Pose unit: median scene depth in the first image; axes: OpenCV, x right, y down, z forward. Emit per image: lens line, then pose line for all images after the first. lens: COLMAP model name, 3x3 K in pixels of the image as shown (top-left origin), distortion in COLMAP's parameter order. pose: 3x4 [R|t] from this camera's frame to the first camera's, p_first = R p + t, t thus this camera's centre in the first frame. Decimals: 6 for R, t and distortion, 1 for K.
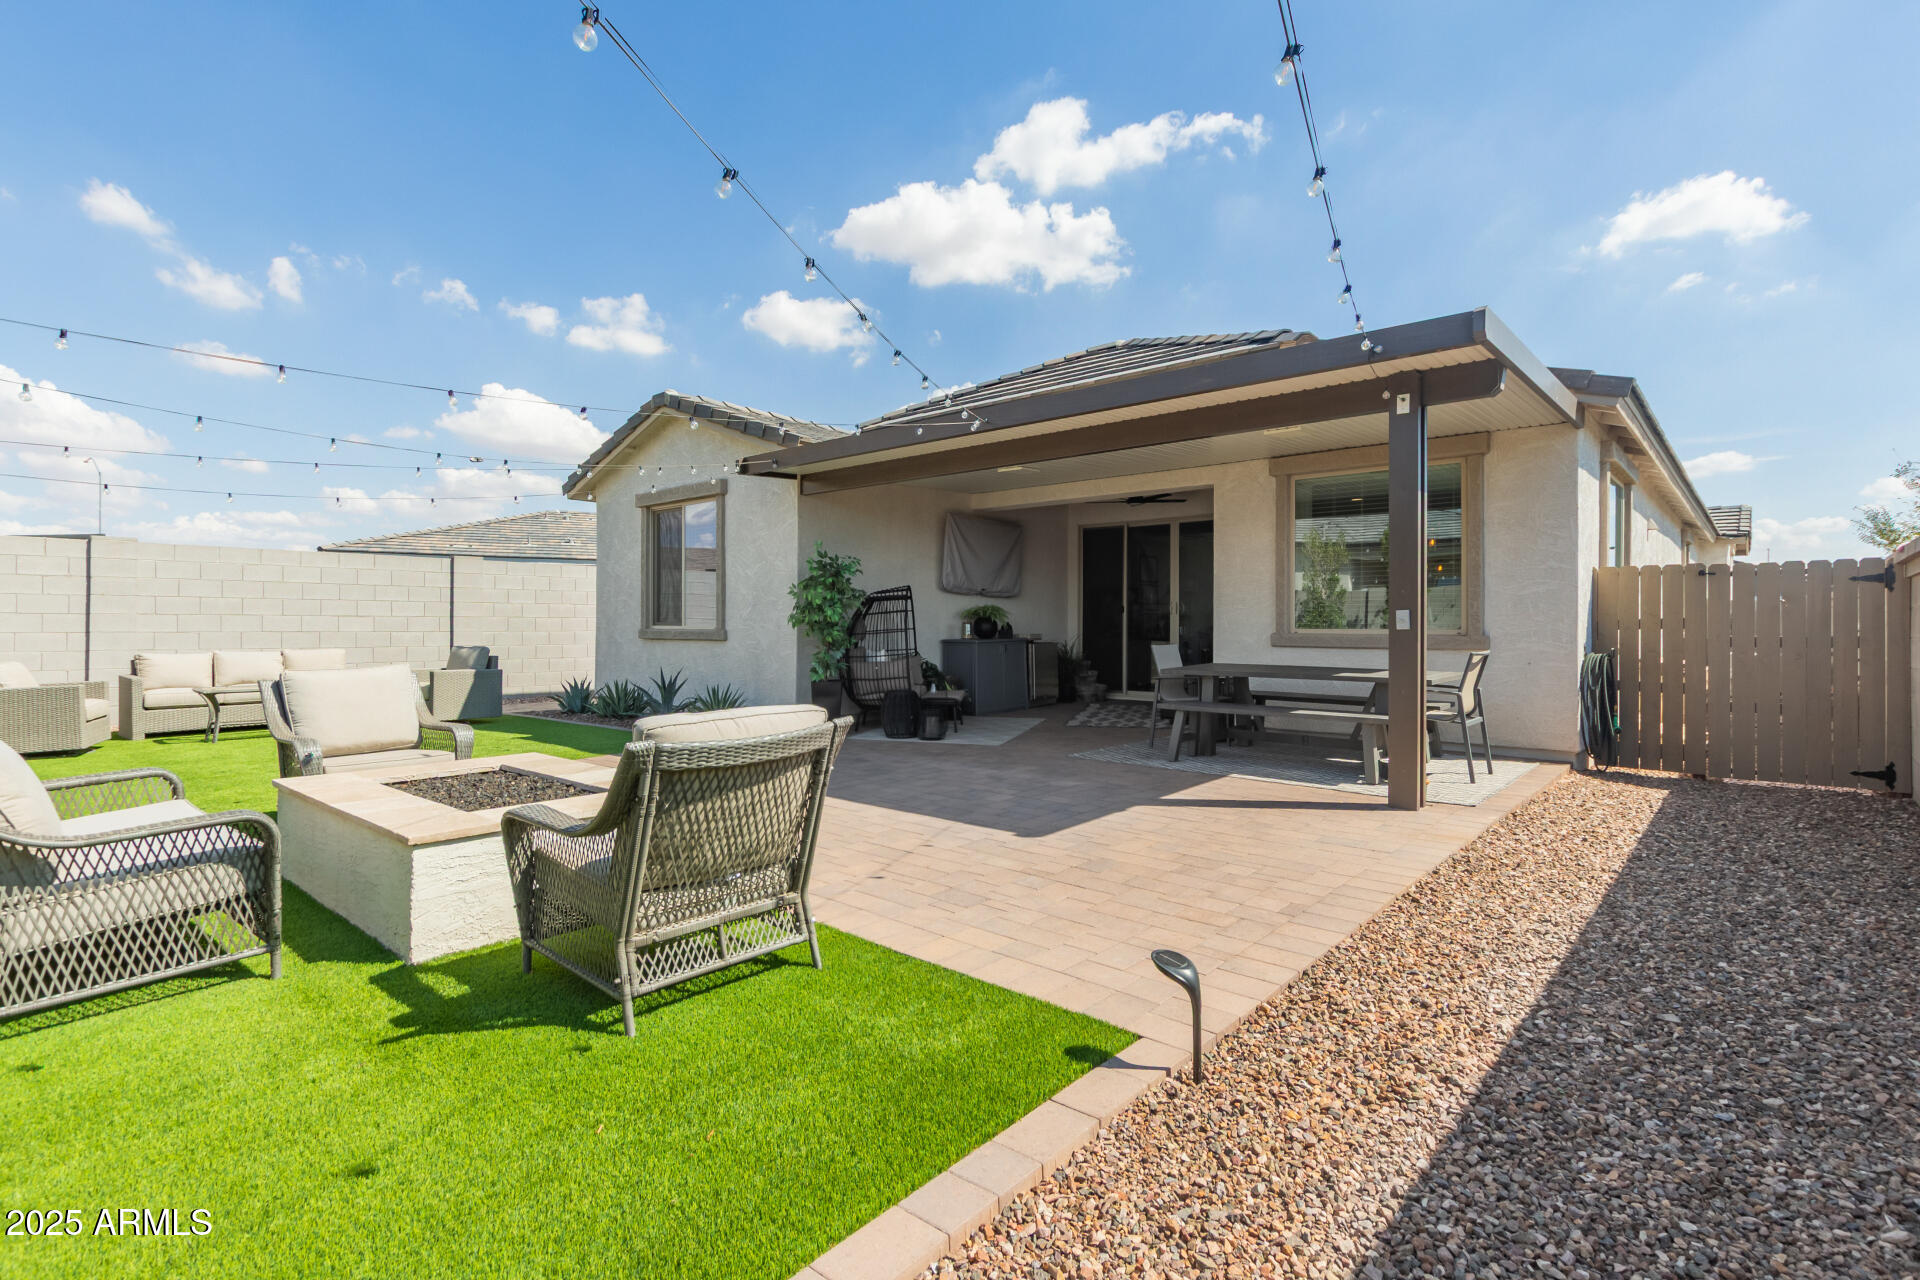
lens RADIAL K [[891.6, 0, 970.7], [0, 891.6, 636.5], [0, 0, 1]] dist [0.000877, -0.000329]
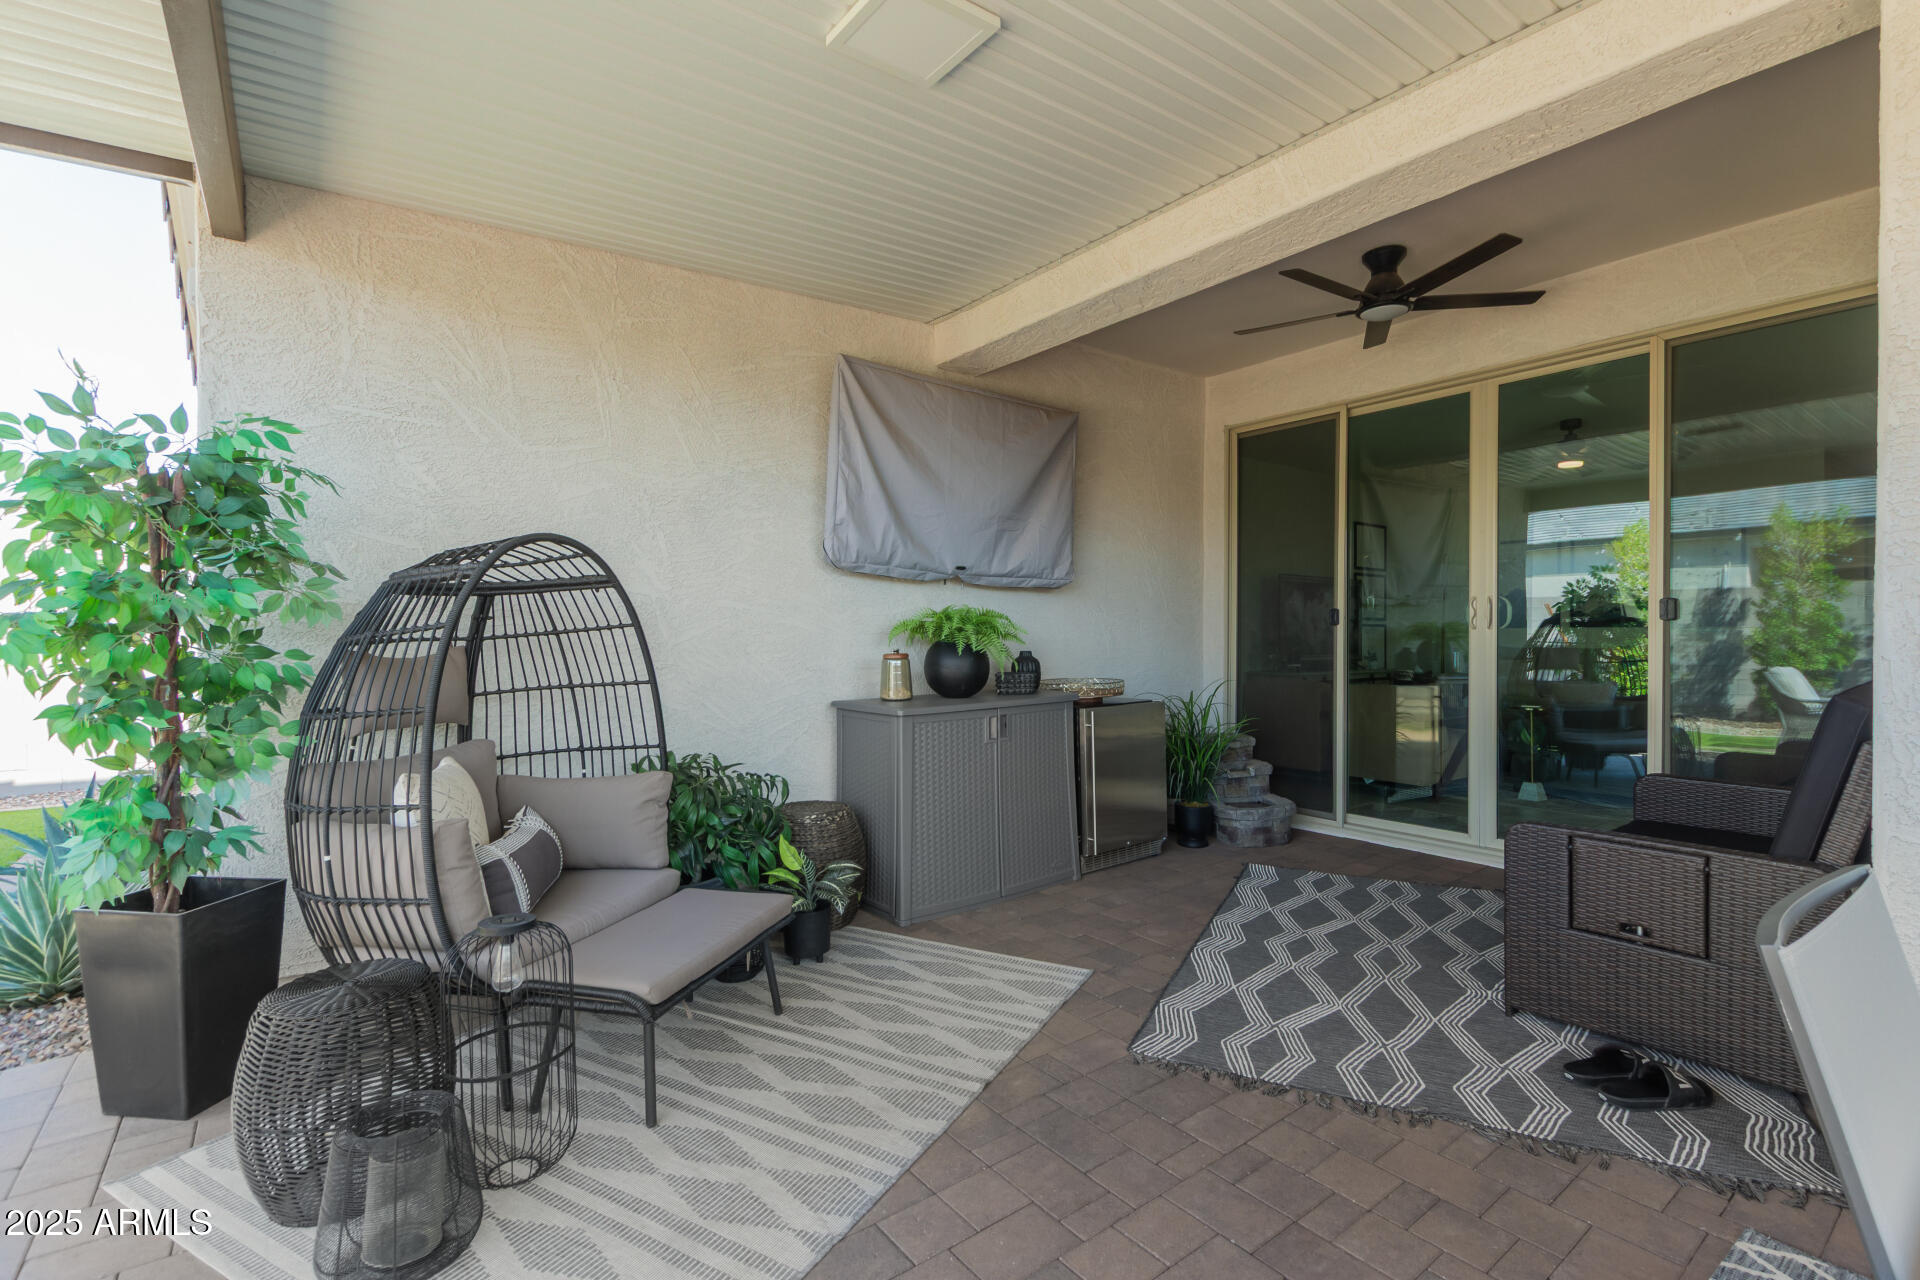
lens RADIAL K [[891.6, 0, 970.7], [0, 891.6, 636.5], [0, 0, 1]] dist [0.000877, -0.000329]
pose [[0.981388, 0.001165, -0.192031, 0.092982], [-0.002418, 0.999977, -0.006288, -0.020303], [0.192019, 0.006635, 0.981369, 0.621214]]
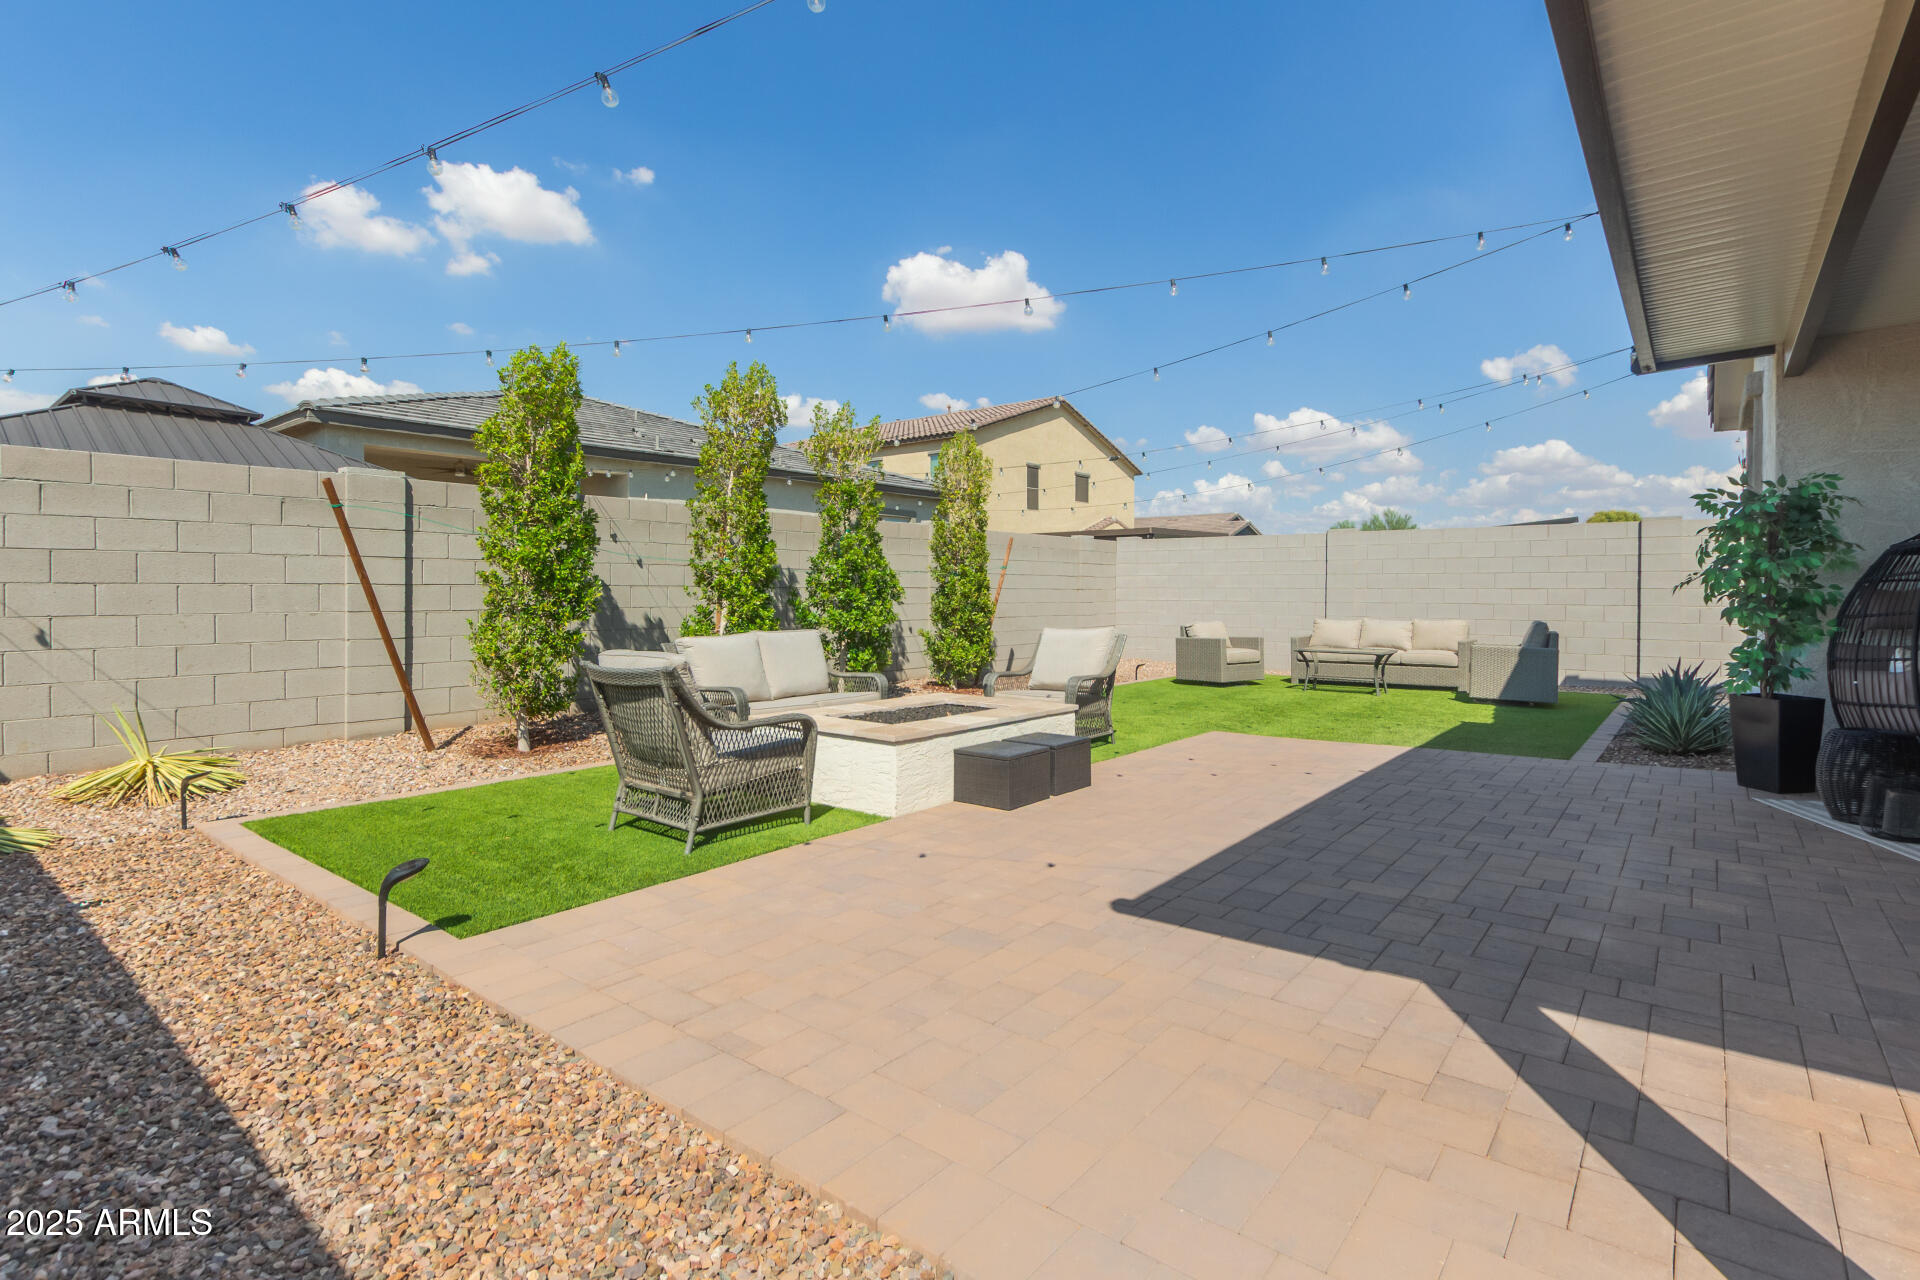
lens RADIAL K [[933.0, 0, 963.2], [0, 933.0, 600.3], [0, 0, 1]] dist [0.000358, -0.000291]
pose [[0.057701, 0.010061, -0.998283, 0.322748], [-0.020519, 0.999750, 0.008890, -0.005835], [0.998123, 0.019971, 0.057893, 0.349310]]
